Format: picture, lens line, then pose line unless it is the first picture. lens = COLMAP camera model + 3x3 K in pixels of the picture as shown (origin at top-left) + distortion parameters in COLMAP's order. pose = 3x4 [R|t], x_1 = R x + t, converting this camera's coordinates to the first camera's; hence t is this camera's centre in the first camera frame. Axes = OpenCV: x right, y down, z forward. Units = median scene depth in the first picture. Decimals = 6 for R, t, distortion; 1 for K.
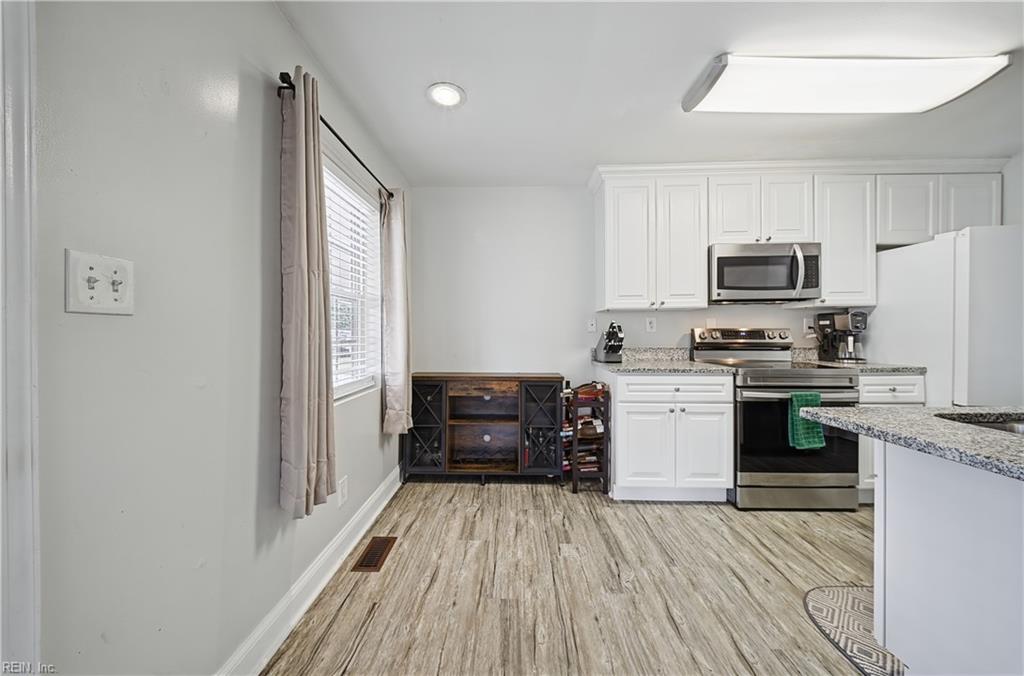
lens RADIAL K [[360.3, 0, 510.1], [0, 360.3, 331.8], [0, 0, 1]] dist [-0.001909, -0.000072]
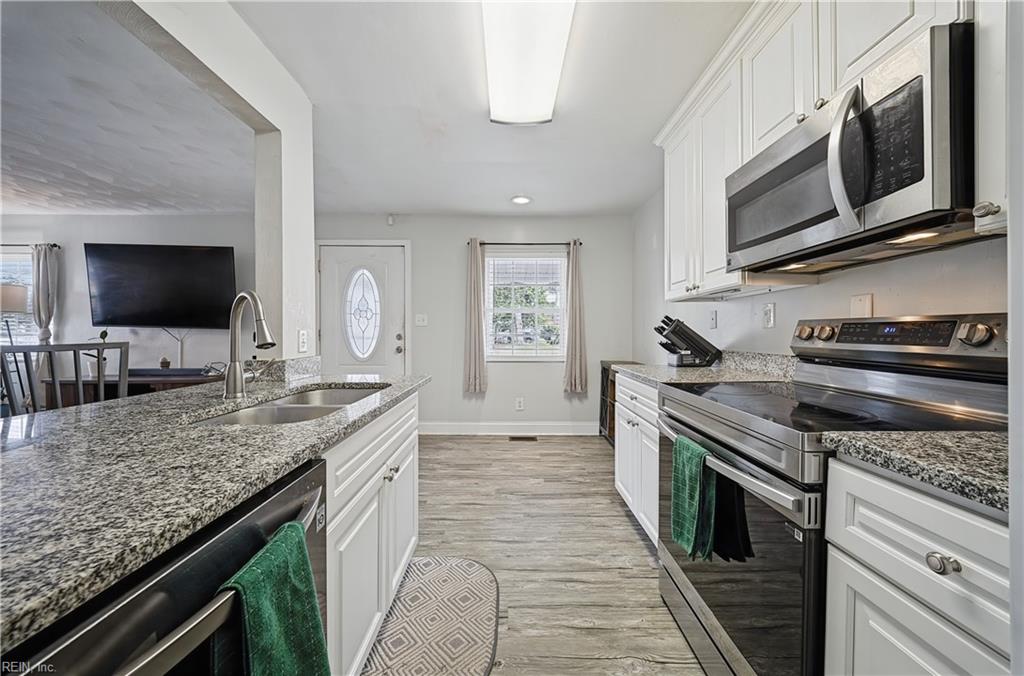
lens RADIAL K [[360.3, 0, 509.1], [0, 360.3, 333.1], [0, 0, 1]] dist [-0.001909, -0.000072]
pose [[0.010882, 0.005547, -0.999925, 1.275026], [0.002009, 0.999982, 0.005569, 0.007303], [0.999939, -0.002069, 0.010870, 0.701727]]
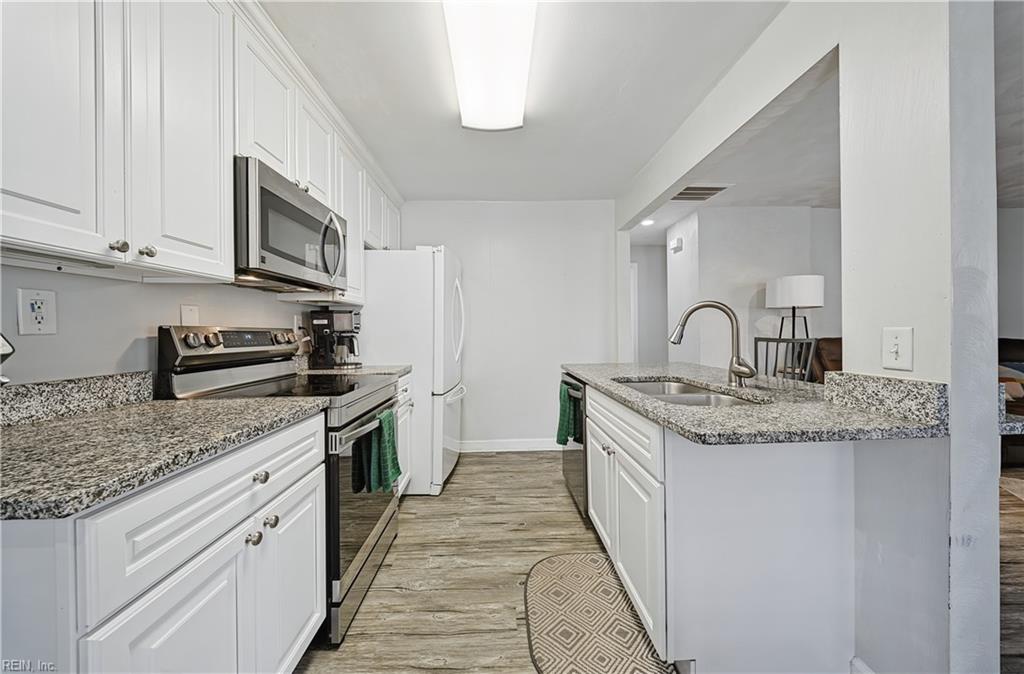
lens RADIAL K [[360.3, 0, 511.5], [0, 360.3, 332.4], [0, 0, 1]] dist [-0.001909, -0.000072]
pose [[-0.047713, 0.003998, 0.998853, 0.057162], [0.010412, 0.999940, -0.003505, 0.005960], [-0.998807, 0.010232, -0.047752, 0.737987]]
